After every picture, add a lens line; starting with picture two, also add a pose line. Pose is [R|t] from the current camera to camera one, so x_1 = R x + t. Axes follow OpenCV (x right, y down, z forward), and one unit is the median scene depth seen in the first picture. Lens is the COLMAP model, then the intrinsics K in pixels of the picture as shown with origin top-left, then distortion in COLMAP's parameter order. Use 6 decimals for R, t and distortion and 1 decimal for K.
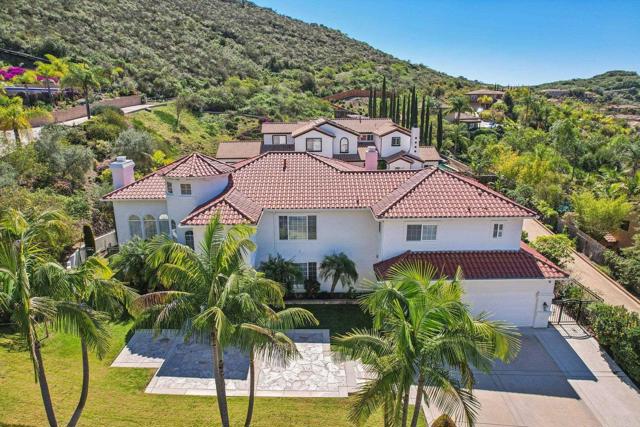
lens RADIAL K [[400.4, 0, 320.0], [0, 400.4, 213.5], [0, 0, 1]] dist [-0.076526, 0.071158]
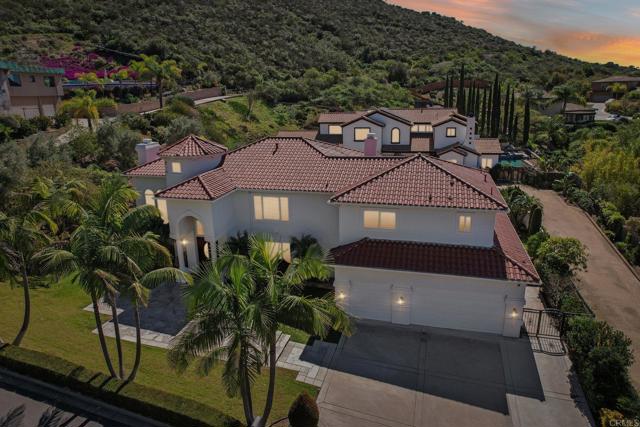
lens RADIAL K [[407.5, 0, 320.8], [0, 407.5, 210.5], [0, 0, 1]] dist [-0.069925, 0.057113]
pose [[0.961642, 0.062122, -0.267181, 0.118519], [-0.060988, 0.998060, 0.012550, 0.006803], [0.267442, 0.004226, 0.963565, 0.004455]]
